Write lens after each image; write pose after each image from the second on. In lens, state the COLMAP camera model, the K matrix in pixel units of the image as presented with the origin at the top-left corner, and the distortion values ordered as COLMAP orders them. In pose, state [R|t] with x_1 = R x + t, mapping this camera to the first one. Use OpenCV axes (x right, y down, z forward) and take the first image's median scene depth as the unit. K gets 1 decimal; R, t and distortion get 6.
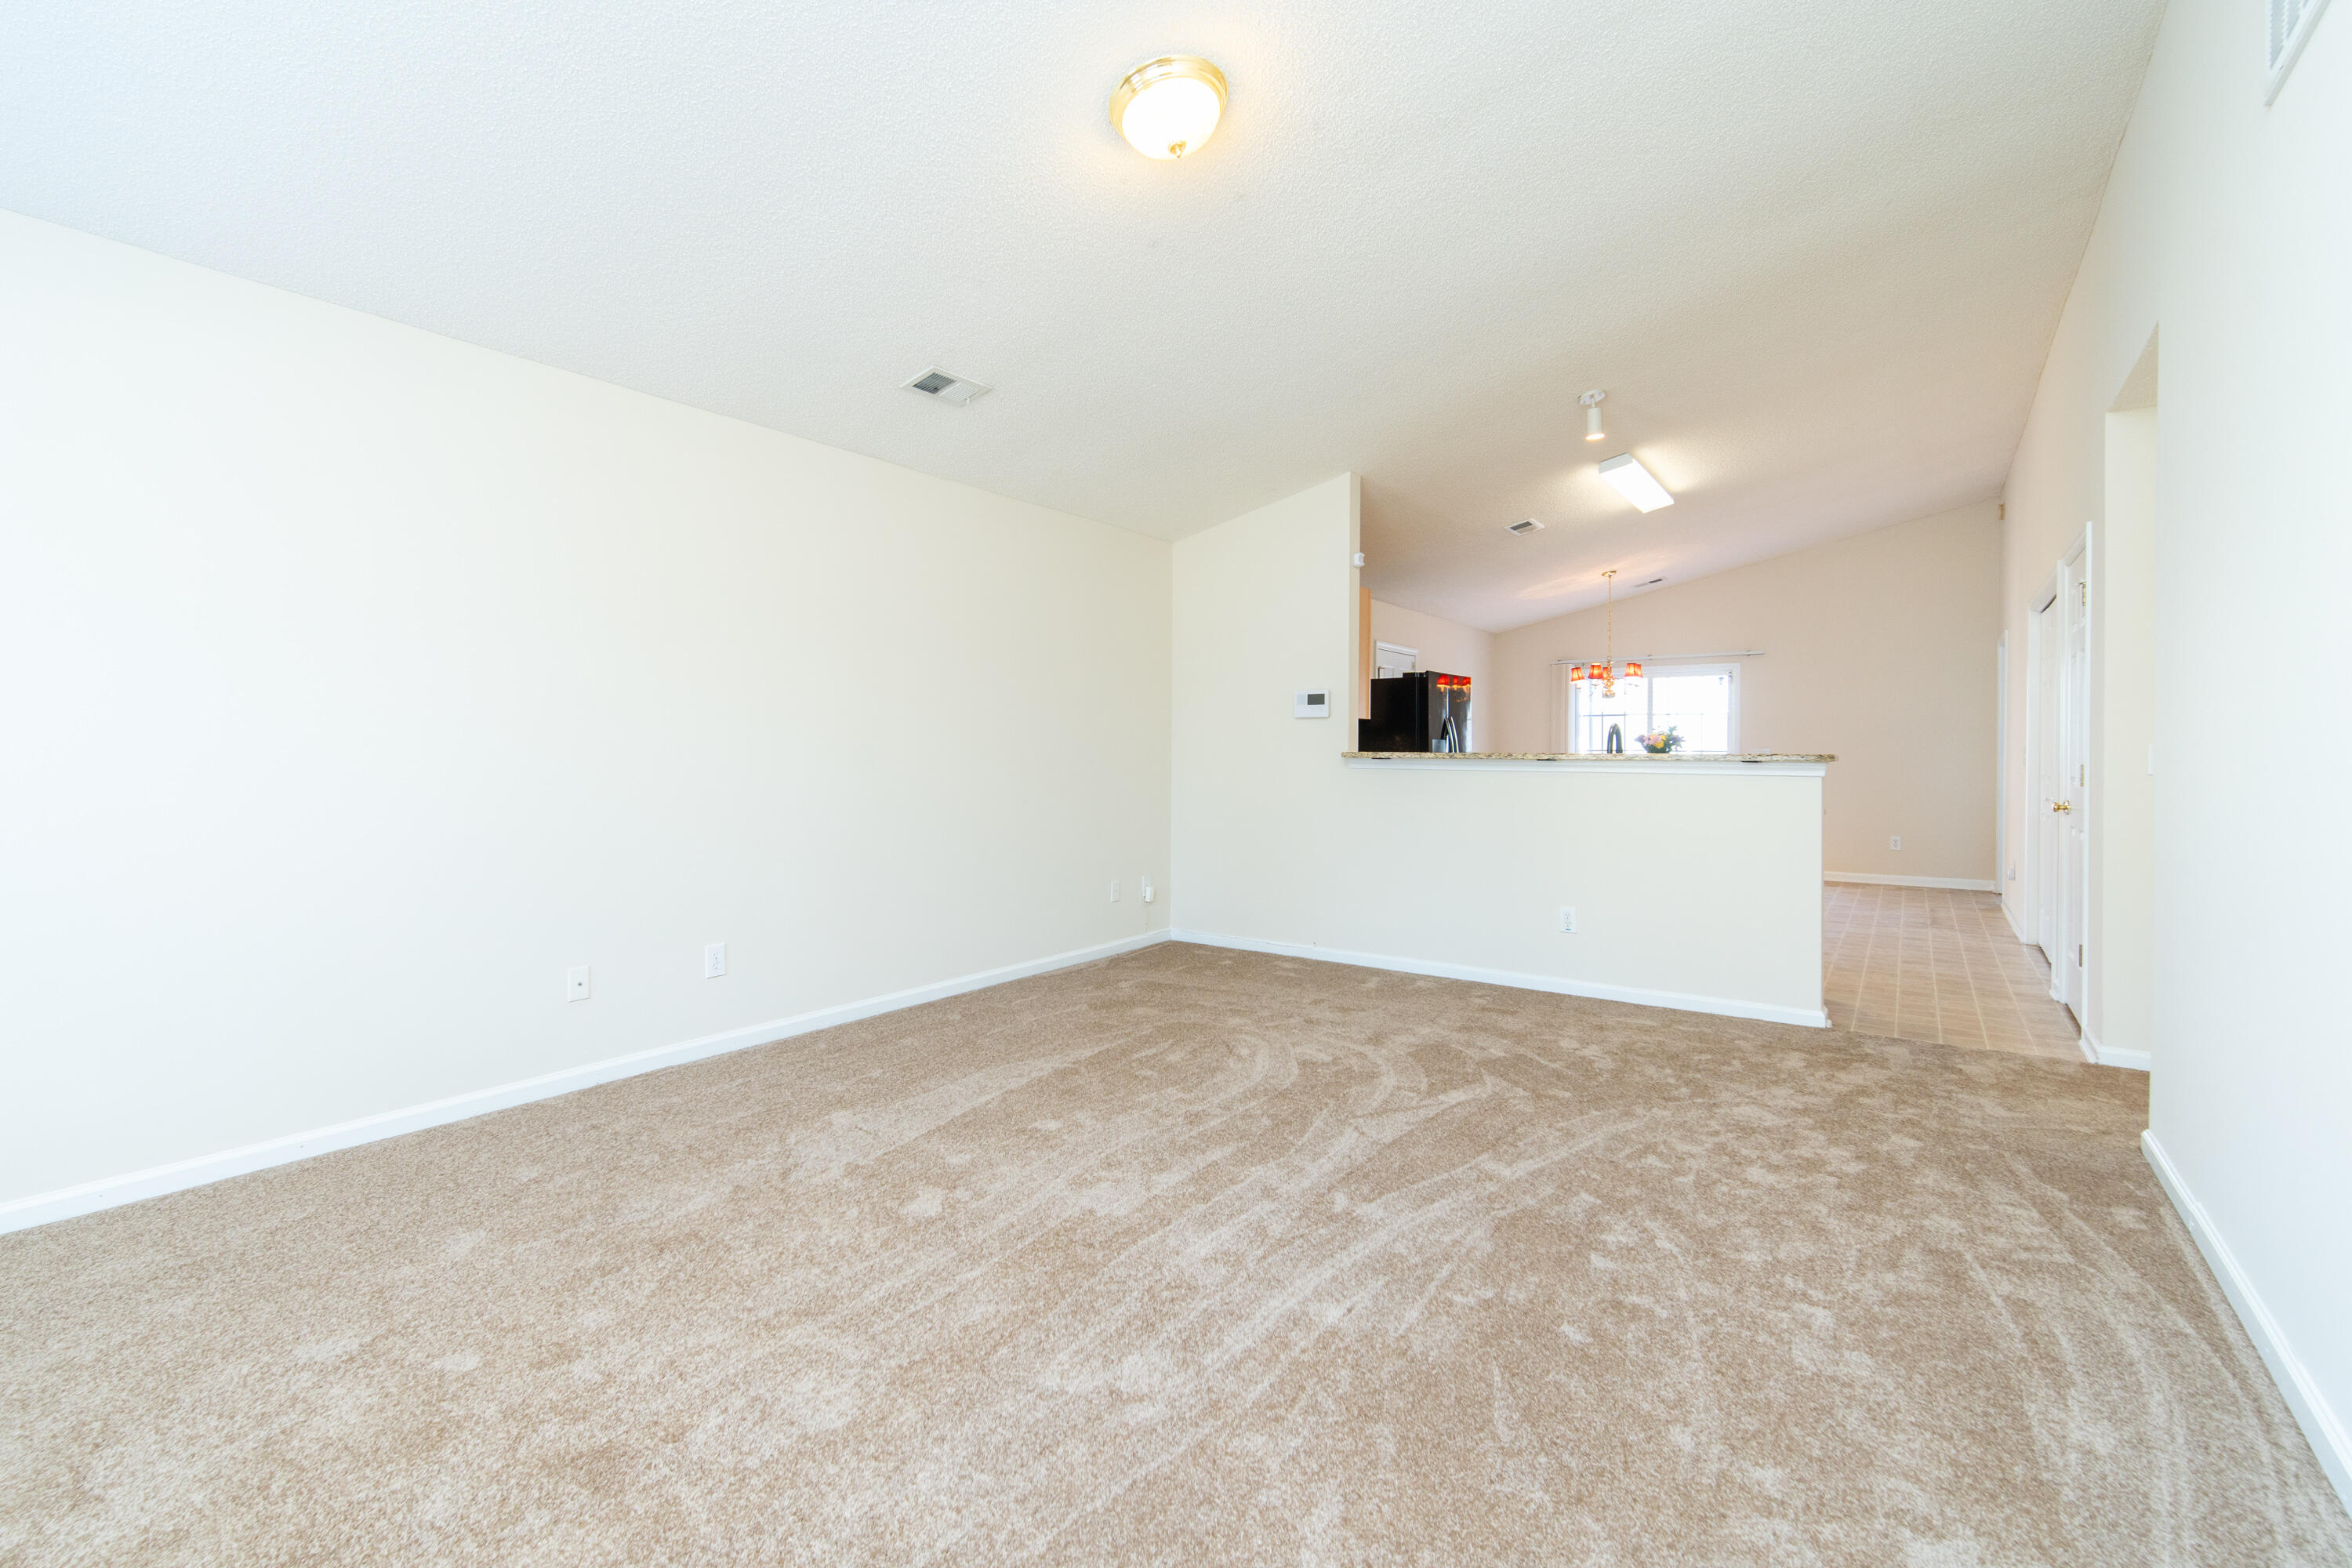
lens RADIAL K [[1031.2, 0, 1190.9], [0, 1031.2, 775.6], [0, 0, 1]] dist [0.004410, 0.000559]
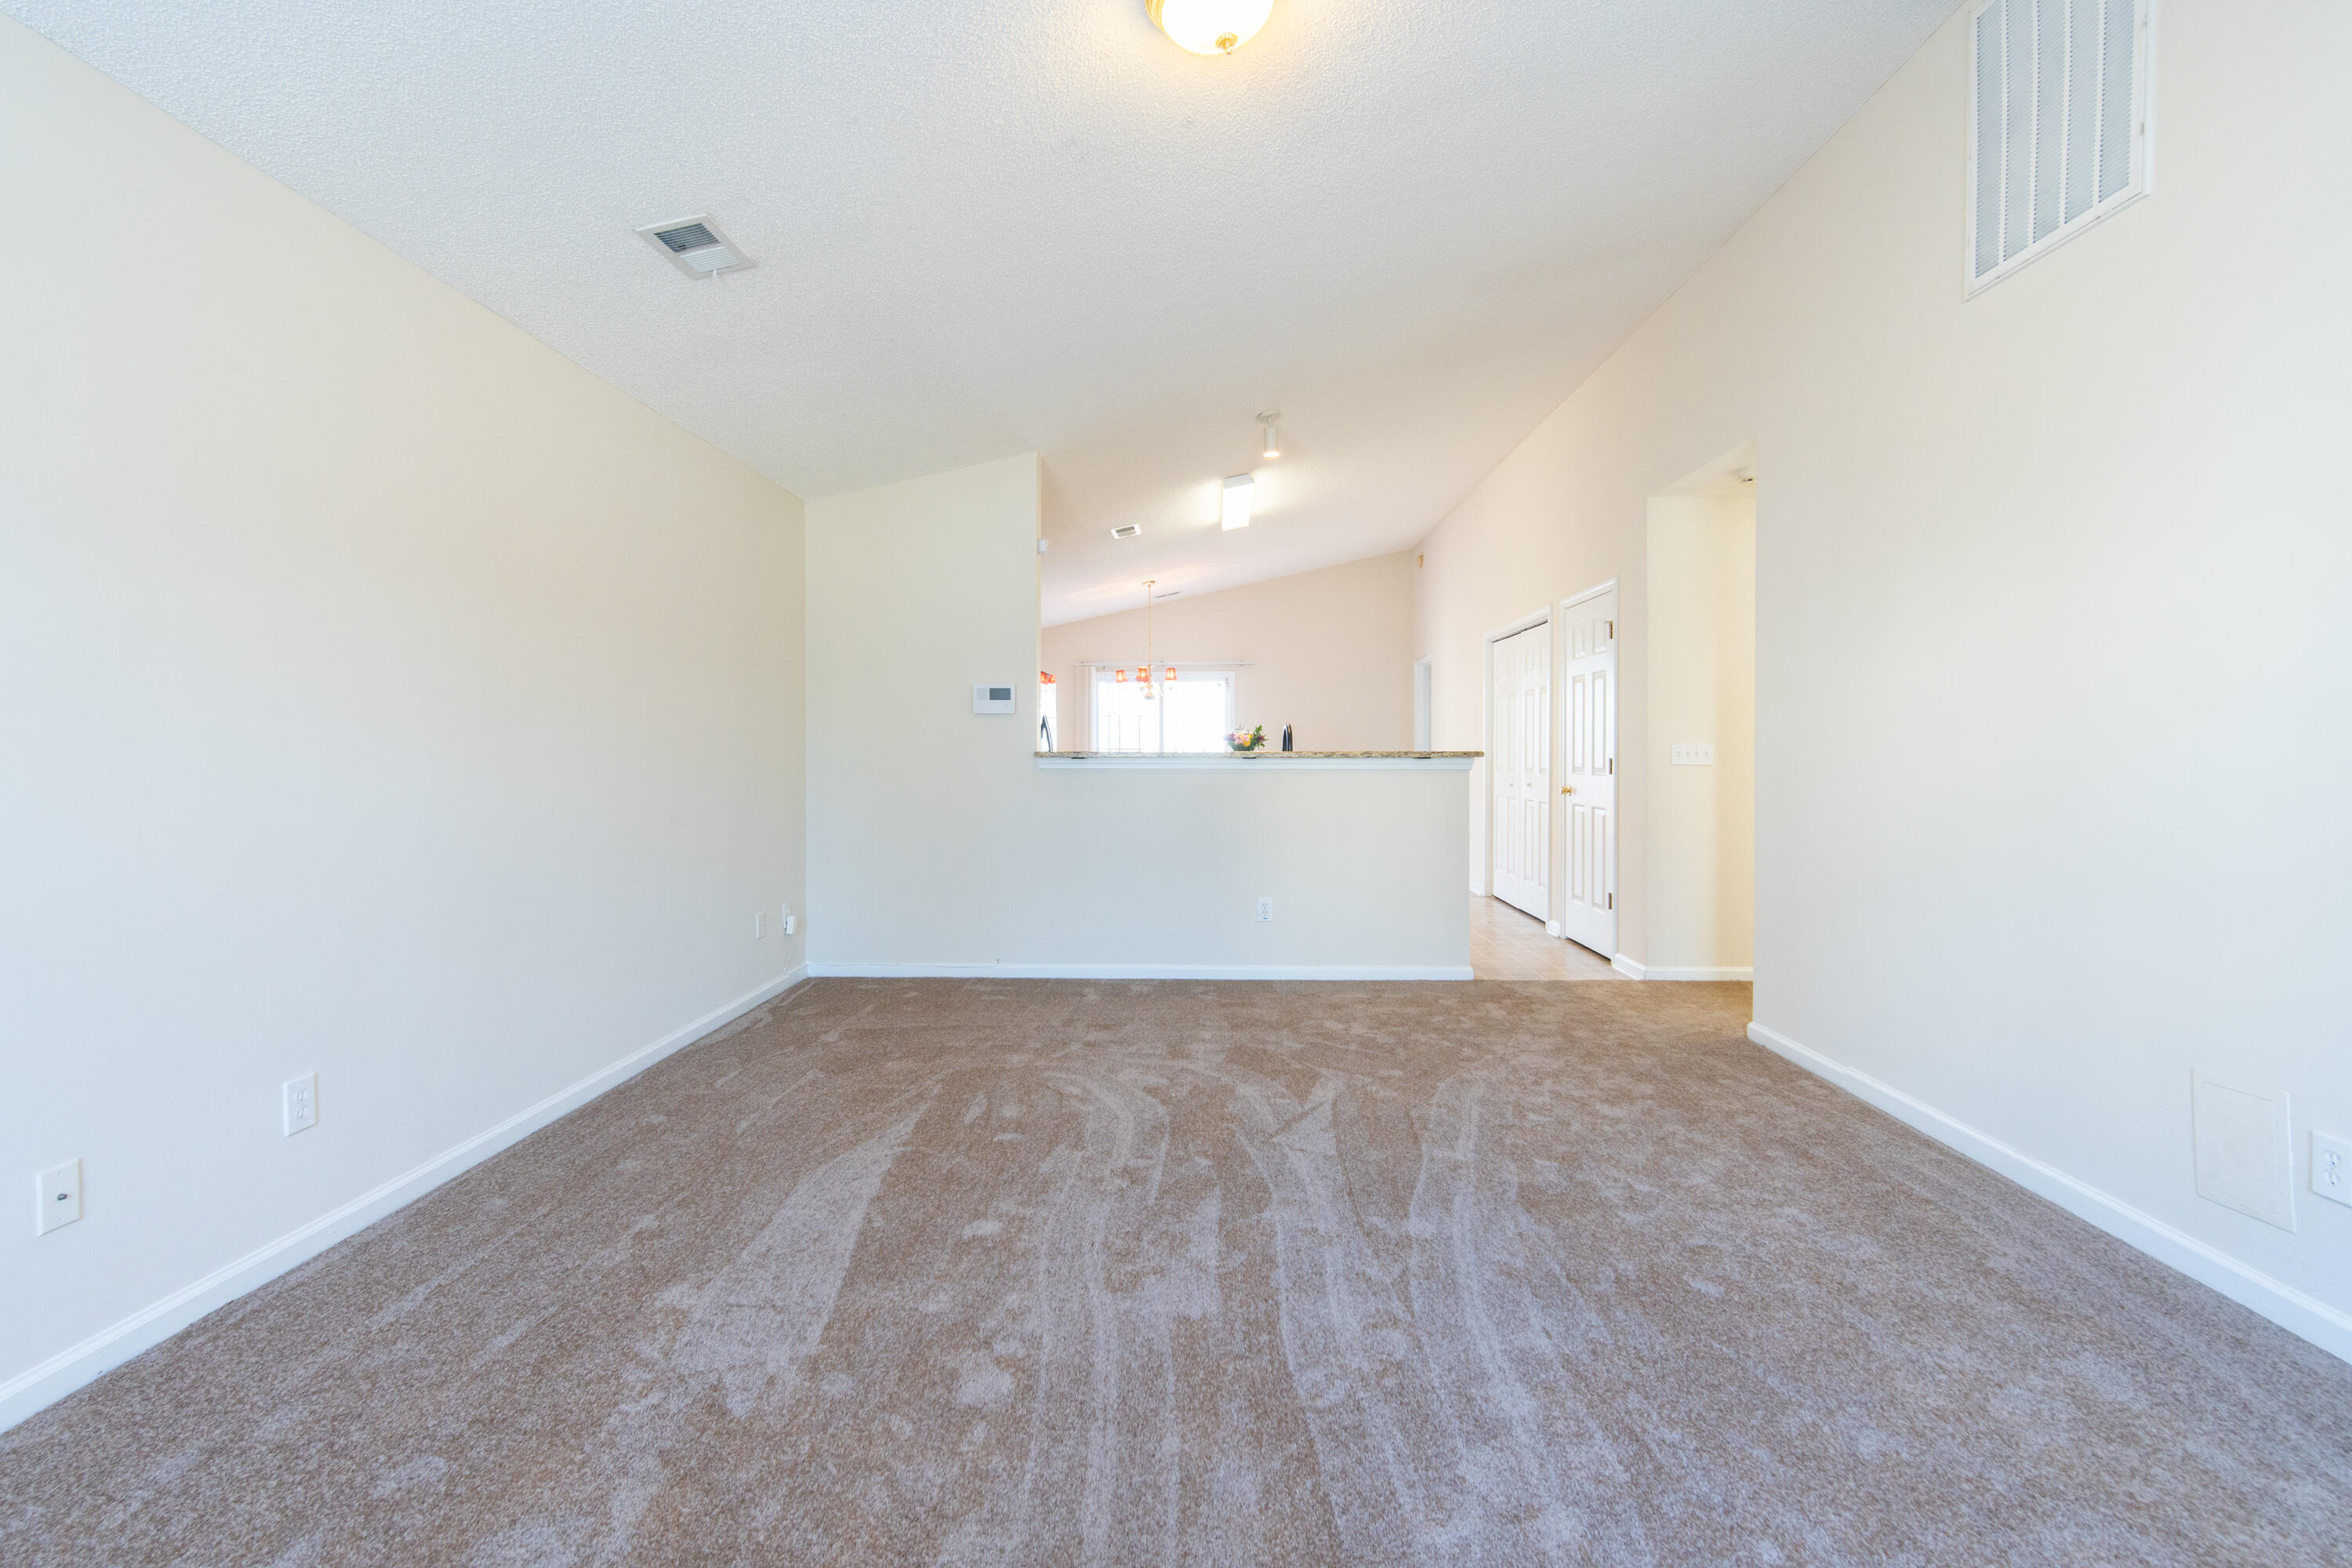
lens RADIAL K [[1031.2, 0, 1178.0], [0, 1031.2, 772.8], [0, 0, 1]] dist [0.004410, 0.000559]
pose [[0.833283, -0.017168, 0.552581, -0.438982], [0.018569, 0.999823, 0.003061, -0.006890], [-0.552535, 0.007710, 0.833454, 0.260035]]
